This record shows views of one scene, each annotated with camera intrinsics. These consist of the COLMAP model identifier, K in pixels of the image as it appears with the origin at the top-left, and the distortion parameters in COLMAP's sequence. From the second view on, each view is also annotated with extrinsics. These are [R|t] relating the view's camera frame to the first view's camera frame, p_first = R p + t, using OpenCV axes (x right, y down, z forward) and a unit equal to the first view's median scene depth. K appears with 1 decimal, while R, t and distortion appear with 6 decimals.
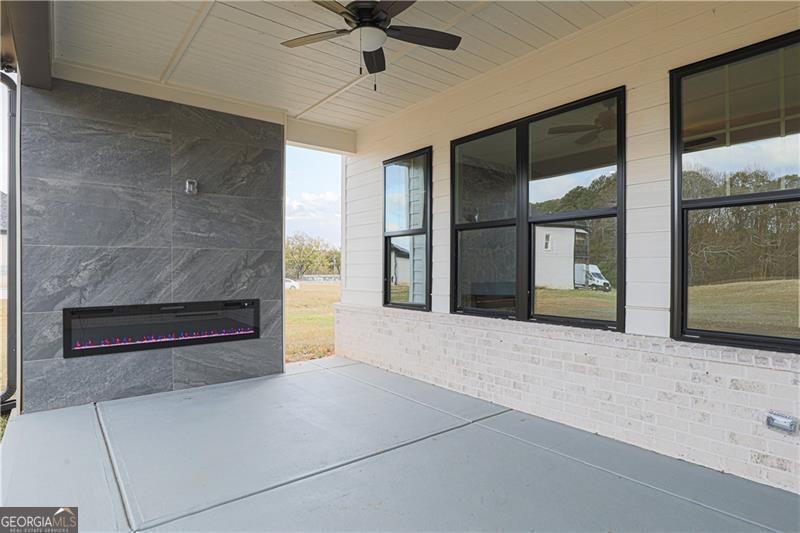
lens RADIAL K [[444.4, 0, 394.3], [0, 444.4, 269.9], [0, 0, 1]] dist [-0.006768, -0.000053]
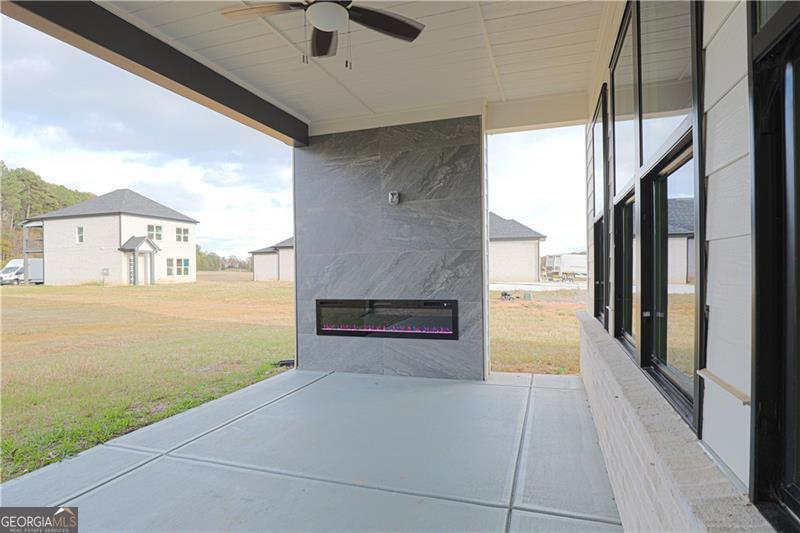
lens RADIAL K [[444.4, 0, 400.3], [0, 444.4, 273.2], [0, 0, 1]] dist [-0.006768, -0.000053]
pose [[0.550758, -0.002651, -0.834661, 0.495839], [0.009190, 0.999954, 0.002888, 0.002245], [0.834614, -0.009262, 0.550757, 0.390645]]
